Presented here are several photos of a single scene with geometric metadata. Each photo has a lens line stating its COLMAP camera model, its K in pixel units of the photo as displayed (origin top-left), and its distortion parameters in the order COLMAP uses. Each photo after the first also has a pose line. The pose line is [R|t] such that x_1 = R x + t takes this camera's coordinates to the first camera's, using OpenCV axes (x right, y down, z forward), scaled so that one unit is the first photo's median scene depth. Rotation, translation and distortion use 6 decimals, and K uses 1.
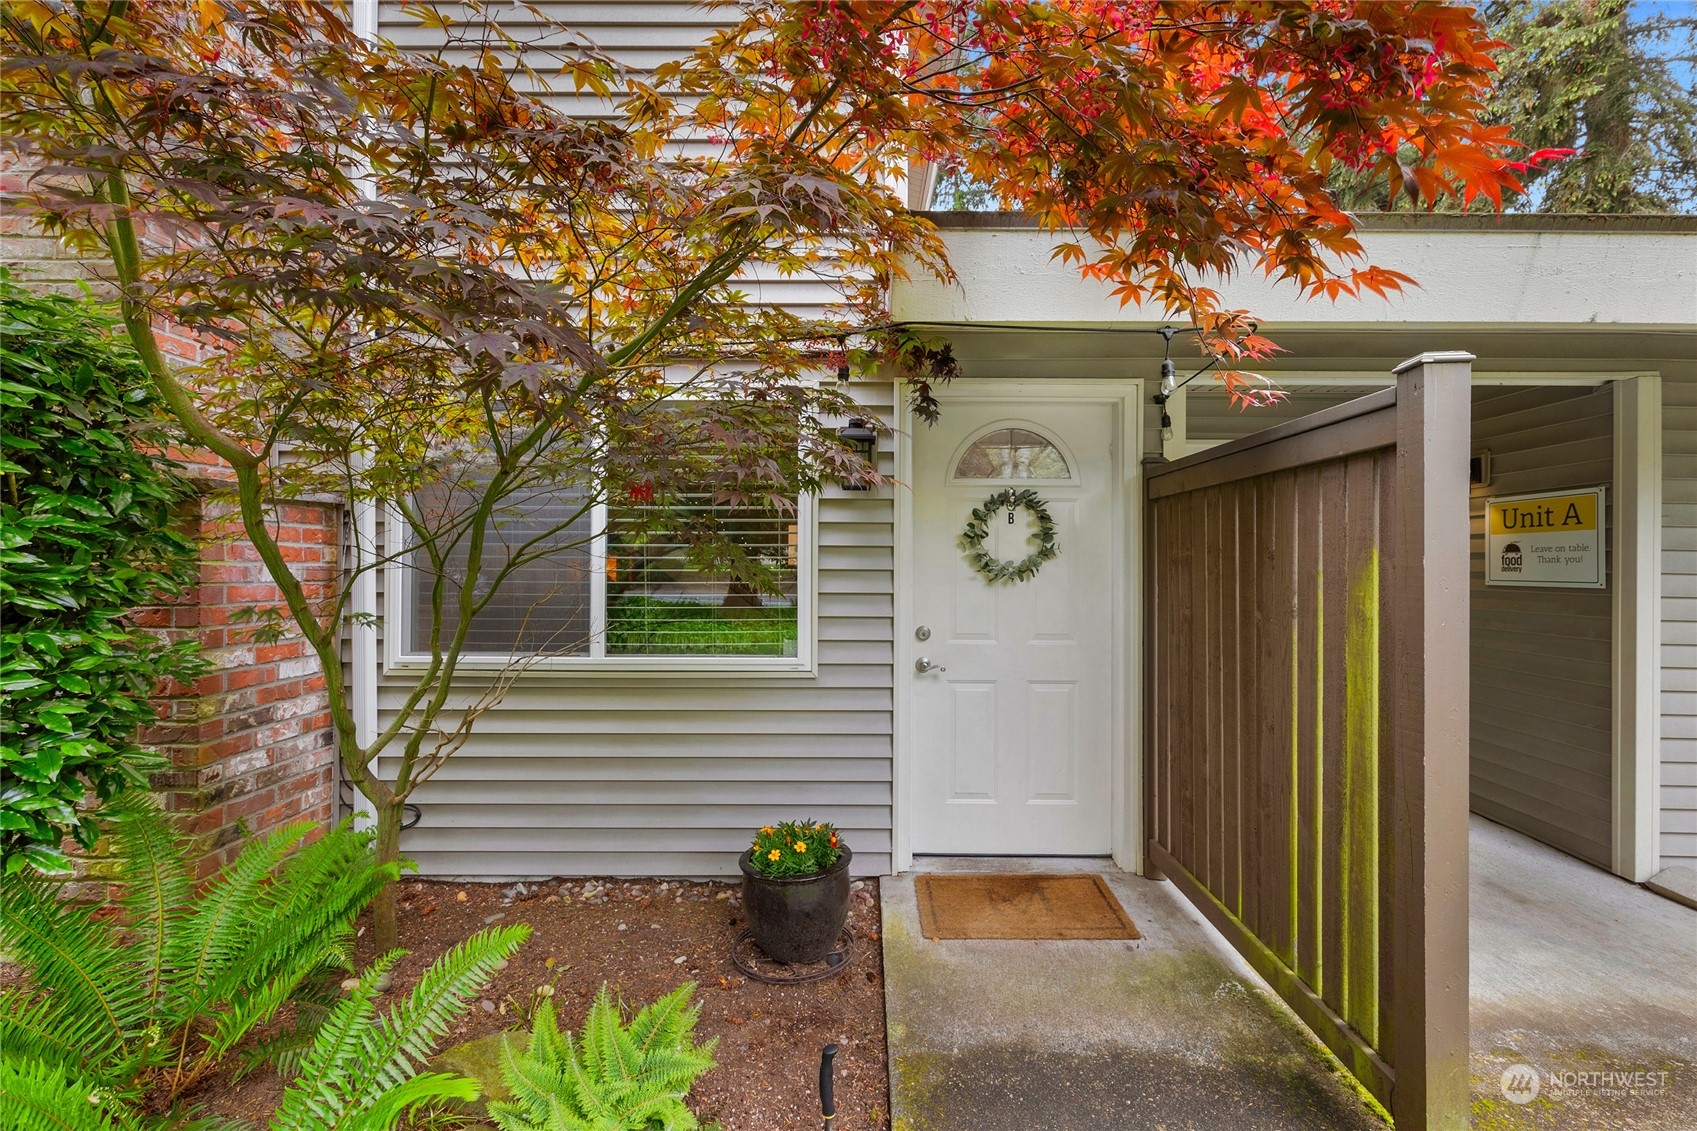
lens RADIAL K [[696.8, 0, 855.5], [0, 696.8, 555.7], [0, 0, 1]] dist [-0.002695, -0.000144]
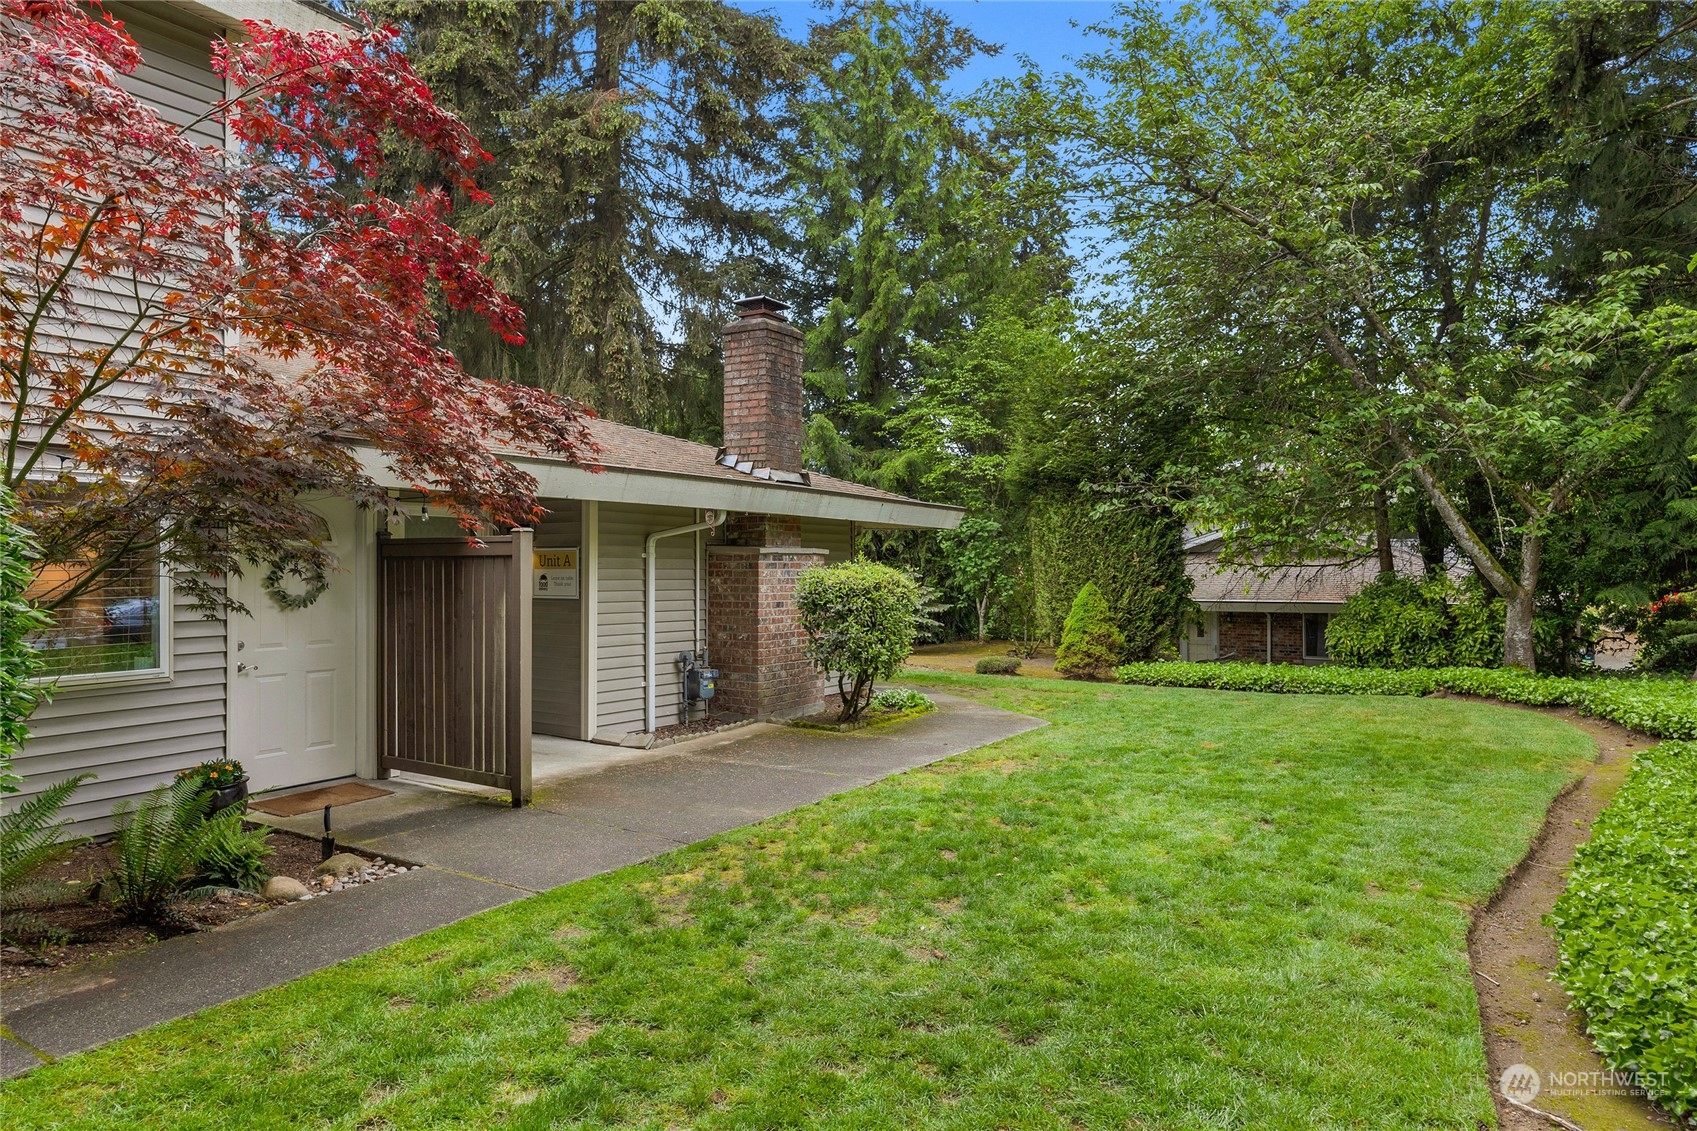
lens RADIAL K [[1080.4, 0, 847.9], [0, 1080.4, 558.1], [0, 0, 1]] dist [0.001280, 0.000328]
pose [[0.513991, -0.001843, 0.857794, -1.225283], [-0.006830, 0.999957, 0.006241, -0.098293], [-0.857768, -0.009067, 0.513957, -1.299812]]
